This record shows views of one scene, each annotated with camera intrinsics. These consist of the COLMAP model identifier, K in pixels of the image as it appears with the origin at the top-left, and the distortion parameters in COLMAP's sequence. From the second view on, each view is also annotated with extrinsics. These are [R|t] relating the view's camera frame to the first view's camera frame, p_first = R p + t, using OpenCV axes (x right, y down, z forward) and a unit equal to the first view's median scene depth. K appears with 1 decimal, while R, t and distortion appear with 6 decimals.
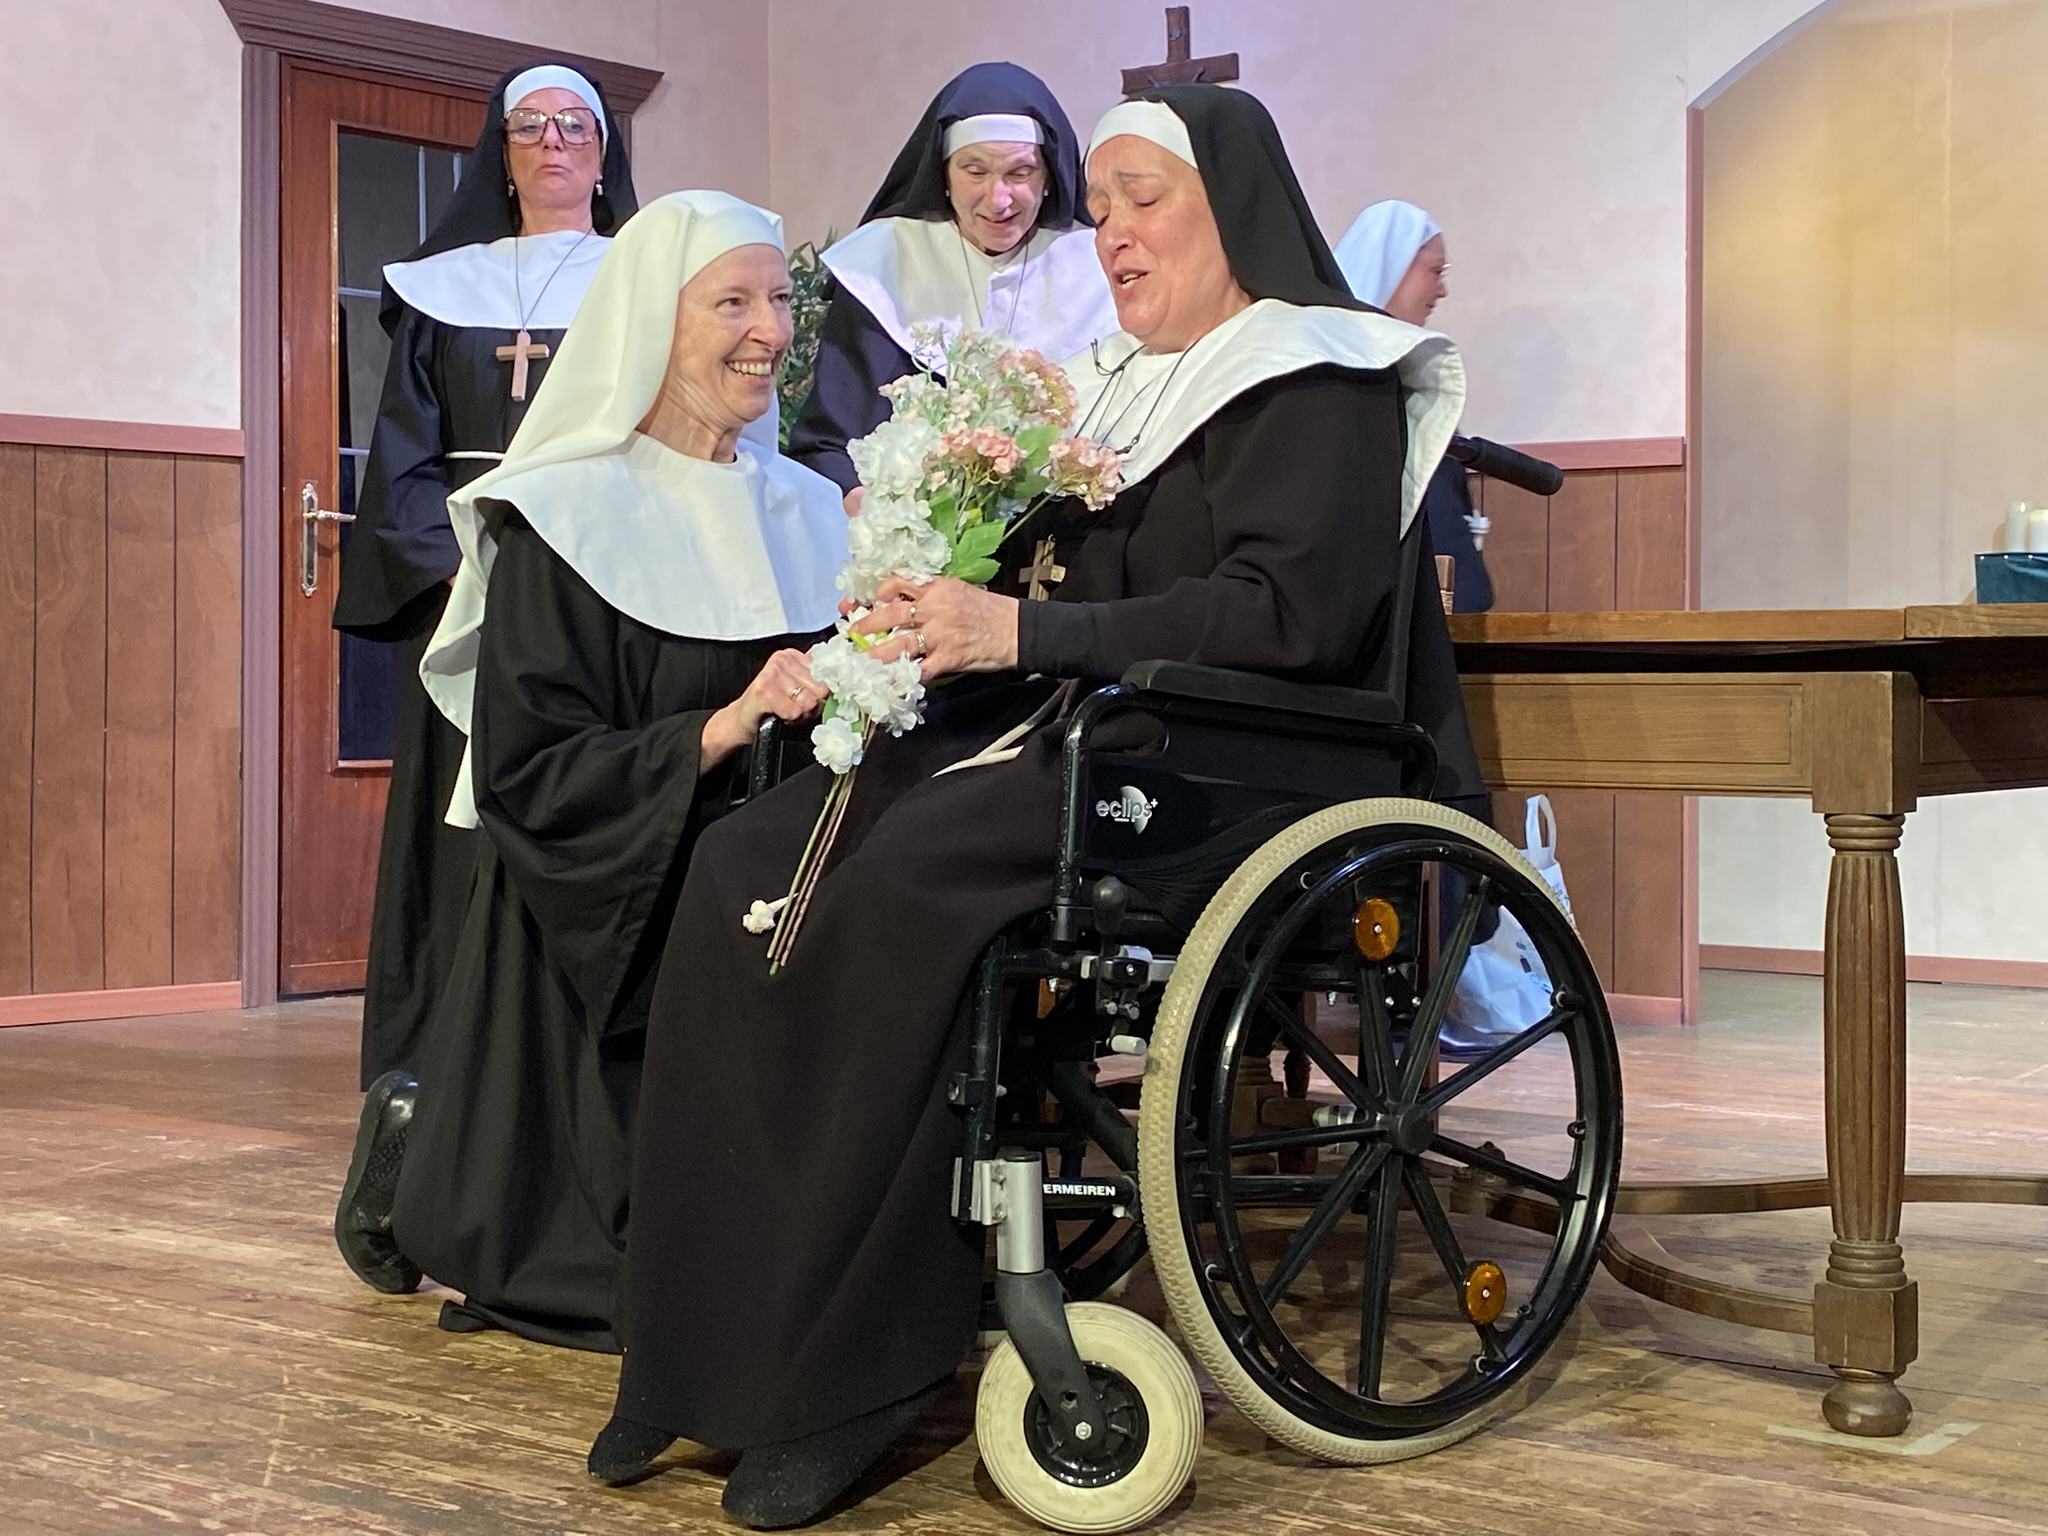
lens RADIAL K [[2898.9, 0, 1049.1], [0, 2898.9, 751.1], [0, 0, 1]] dist [0.060674, 0.000000]
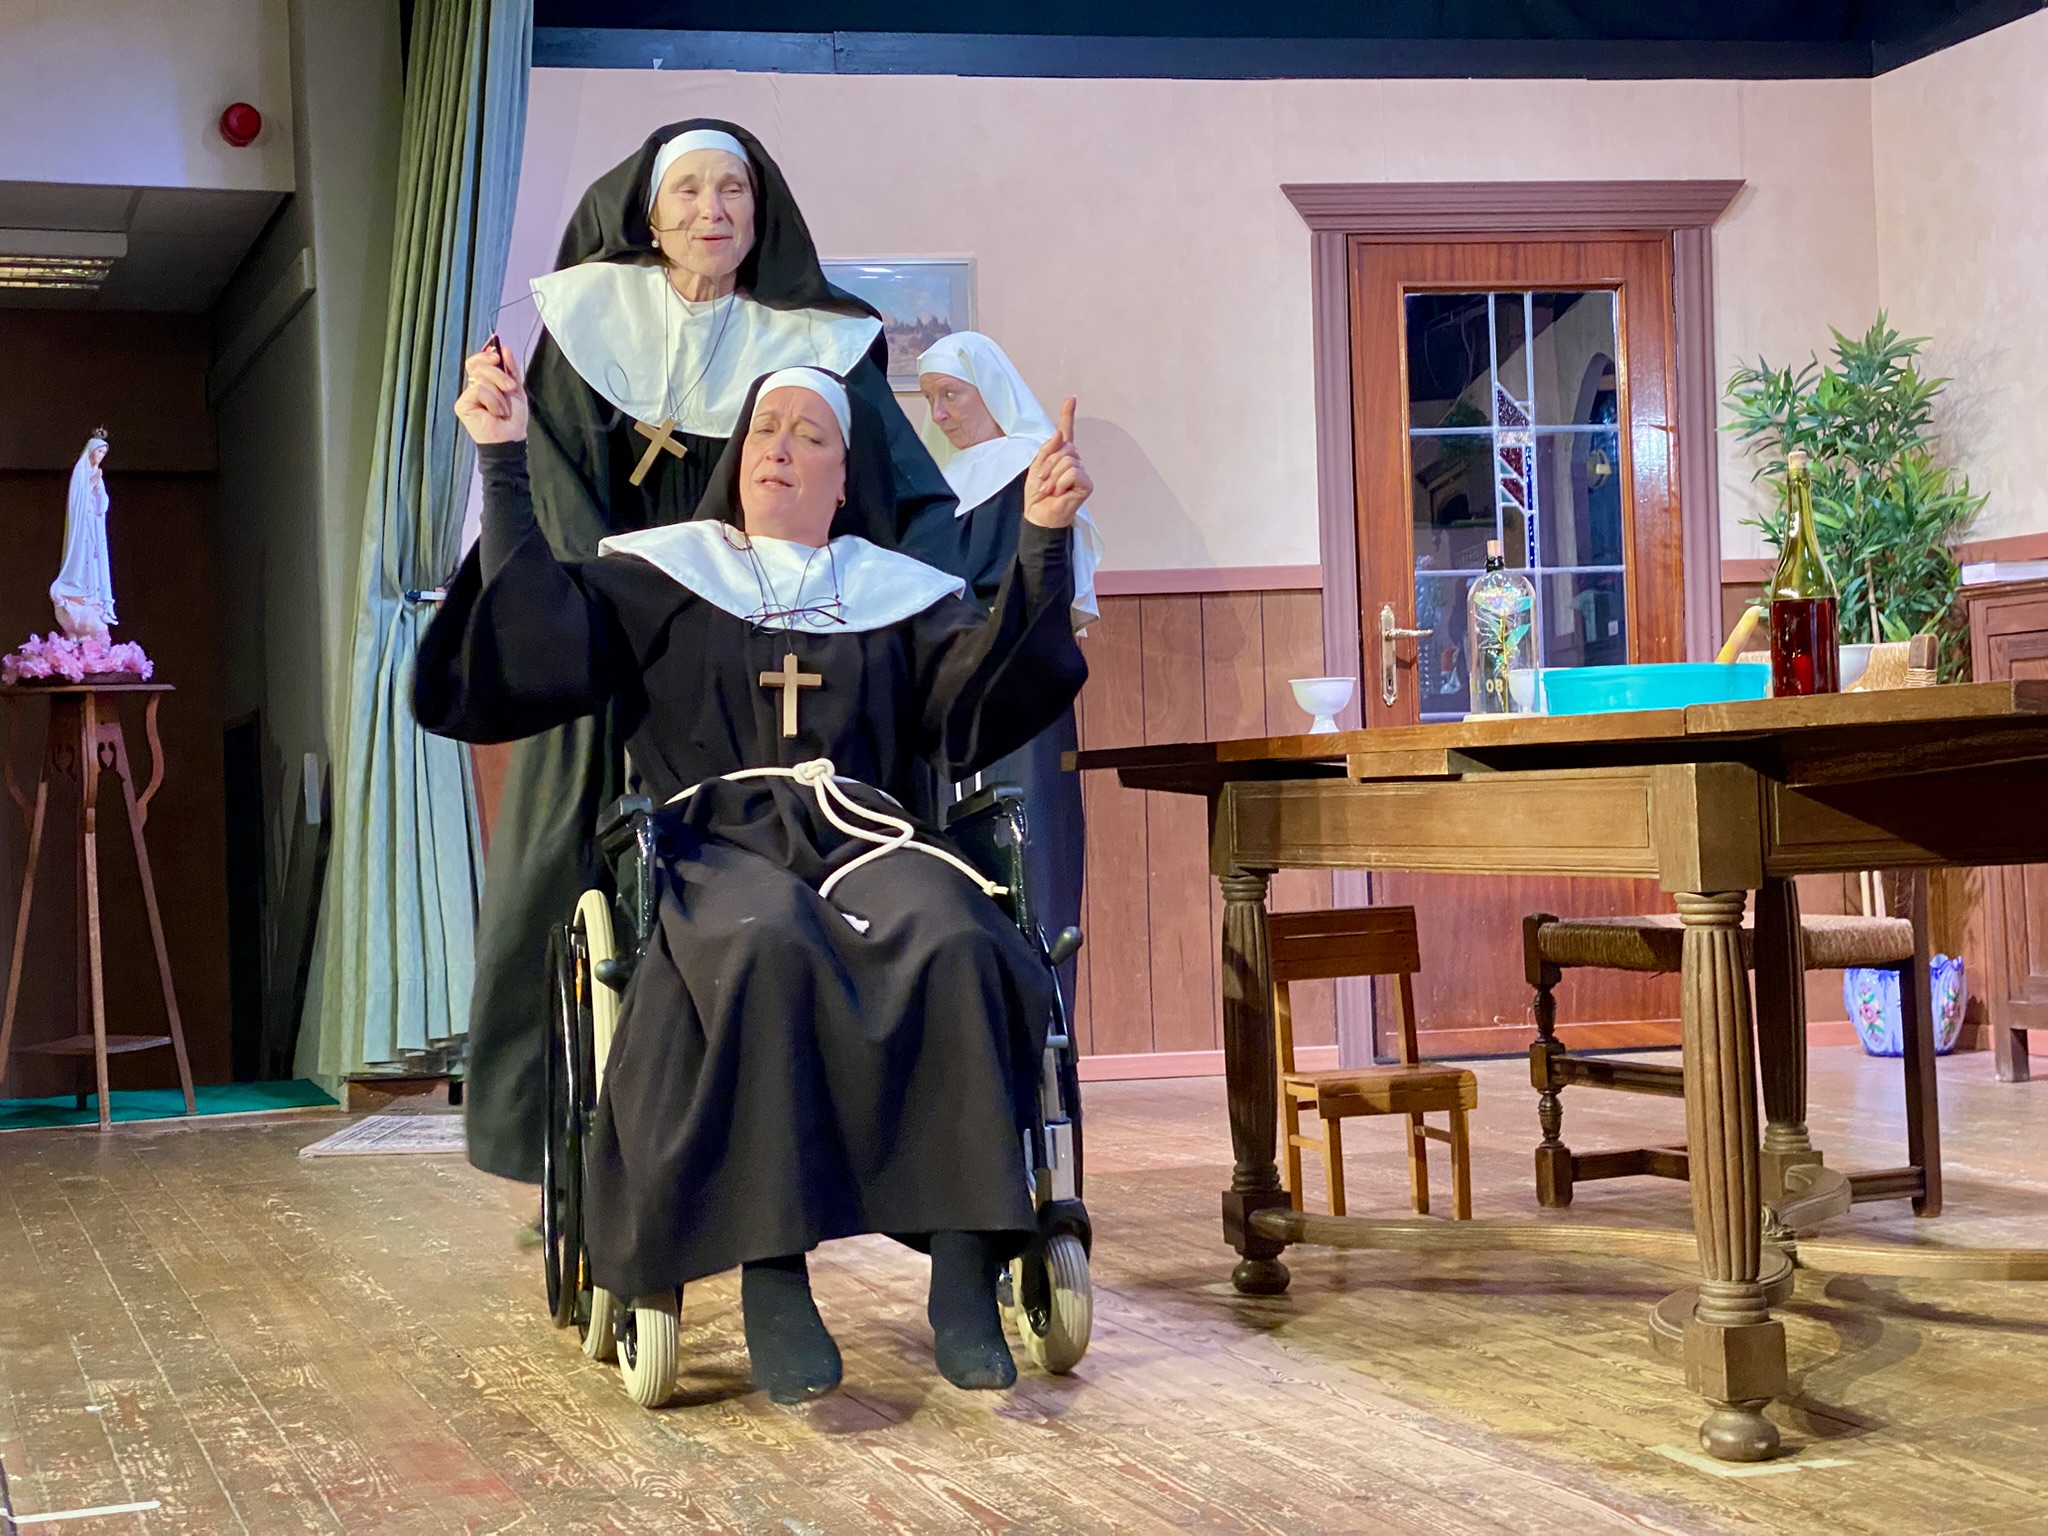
lens RADIAL K [[3033.7, 0, 1015.5], [0, 3033.7, 738.7], [0, 0, 1]] dist [0.111539, 0.000000]
pose [[0.809827, -0.044704, -0.584963, 0.329729], [0.028149, 0.998905, -0.037370, -0.000240], [0.585993, 0.013797, 0.810198, -0.041728]]
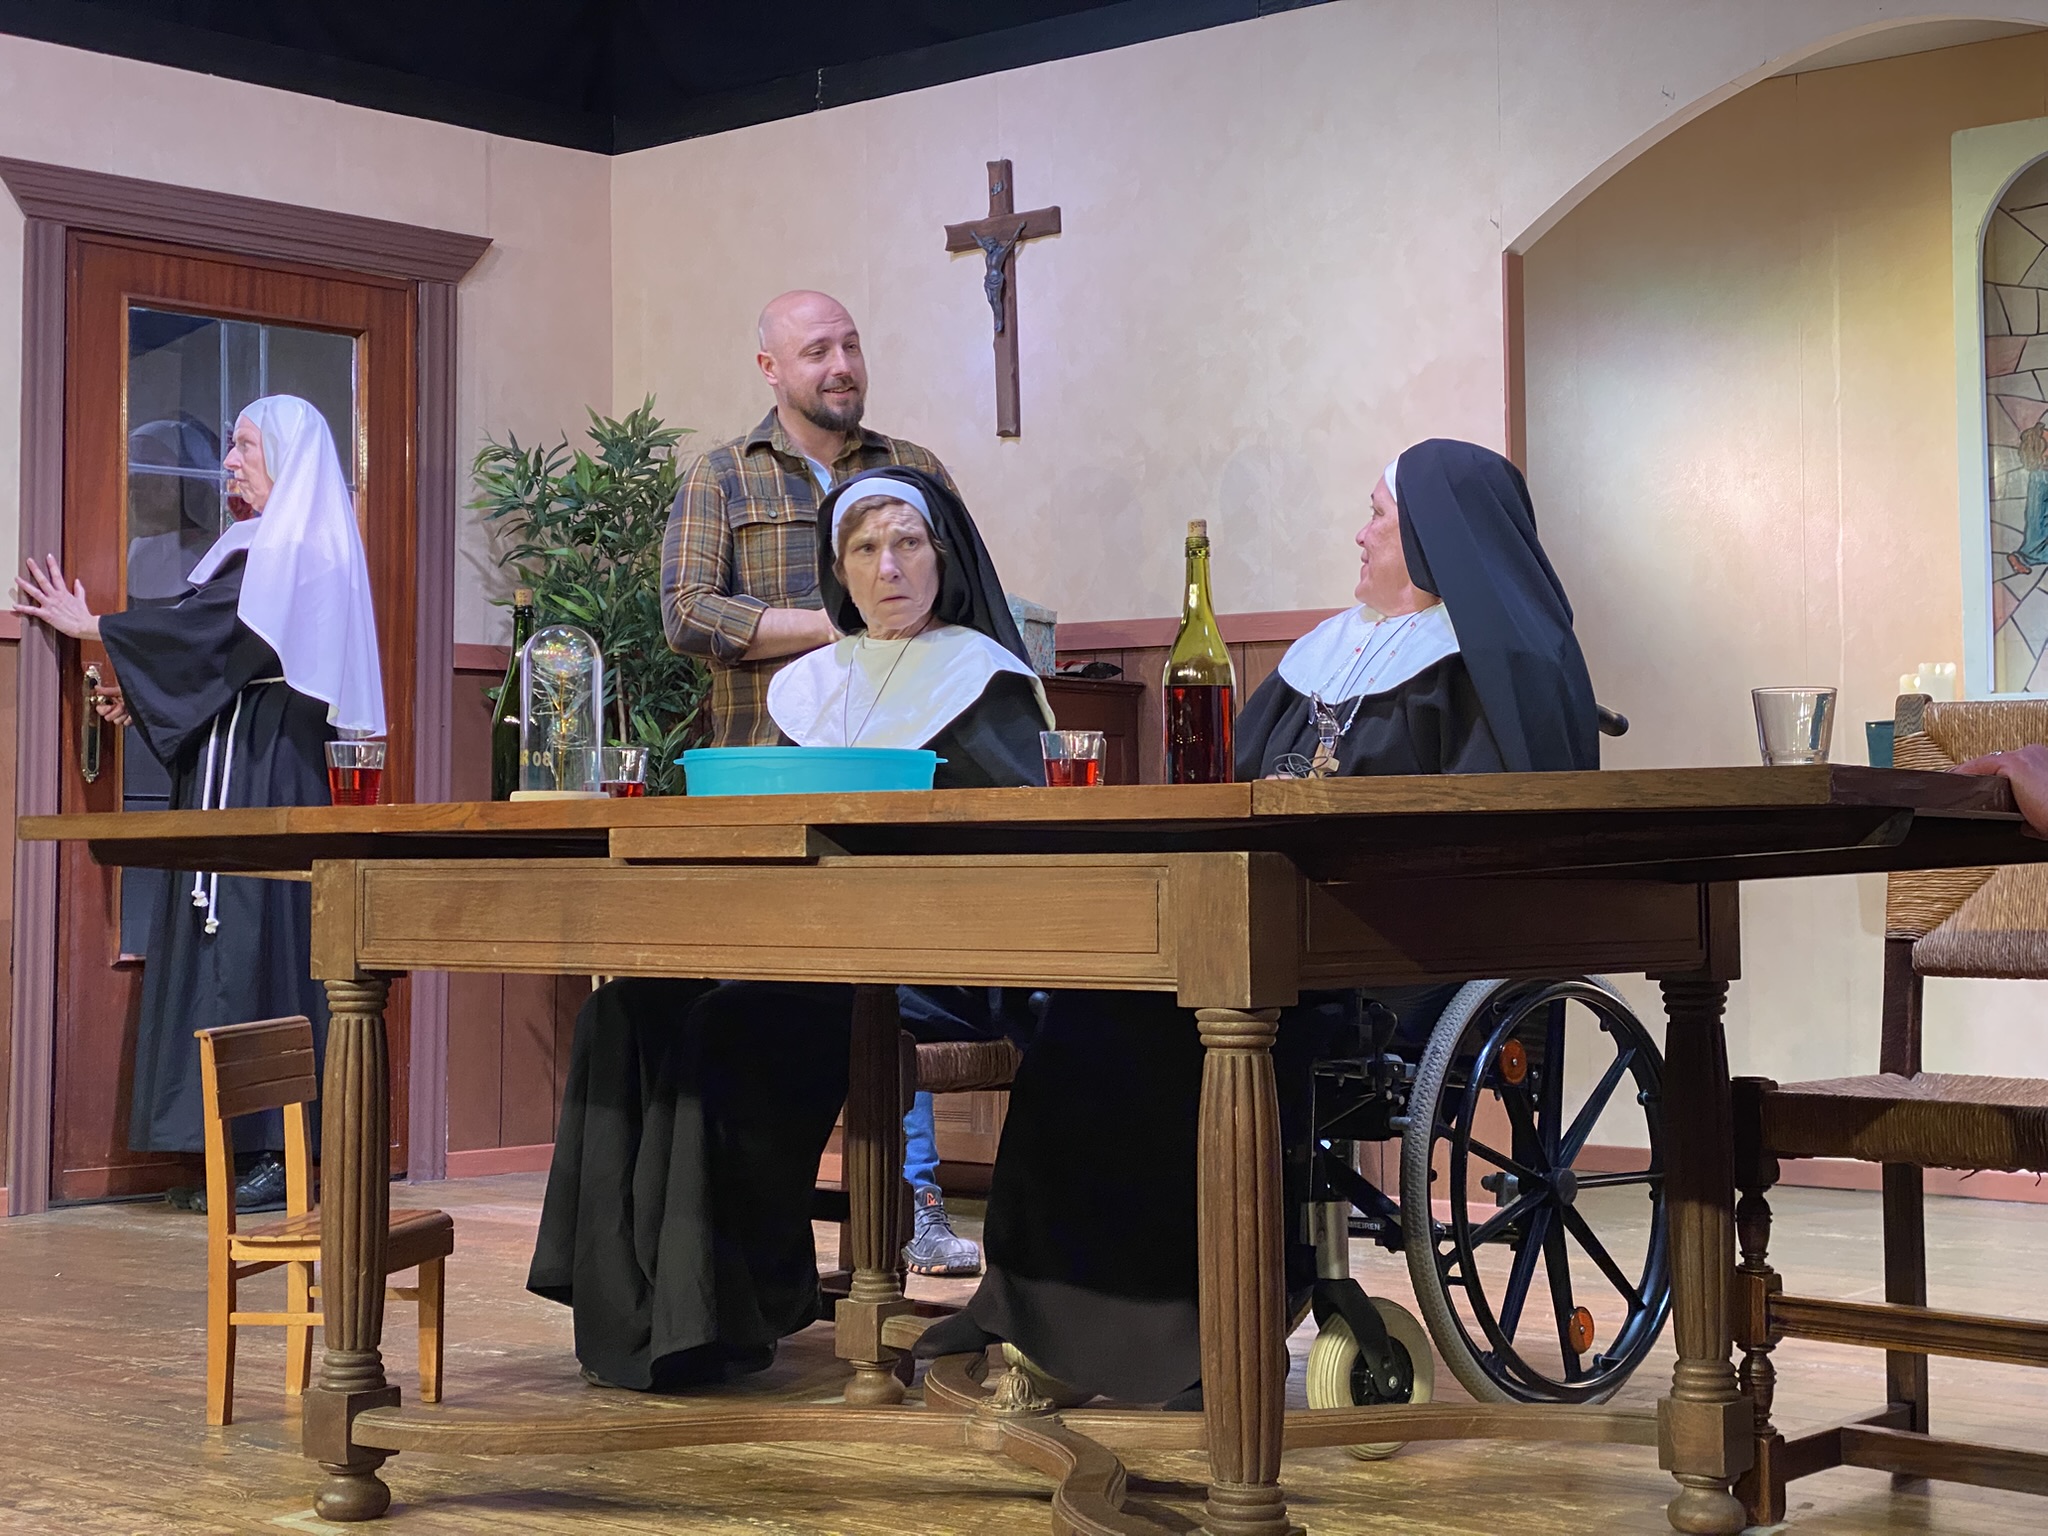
lens RADIAL K [[3033.7, 0, 970.9], [0, 3033.7, 761.0], [0, 0, 1]] dist [0.111539, 0.000000]
pose [[0.996782, -0.008642, -0.079693, 0.120632], [0.004015, 0.998306, -0.058039, -0.000318], [0.080059, 0.057533, 0.995128, 0.014657]]
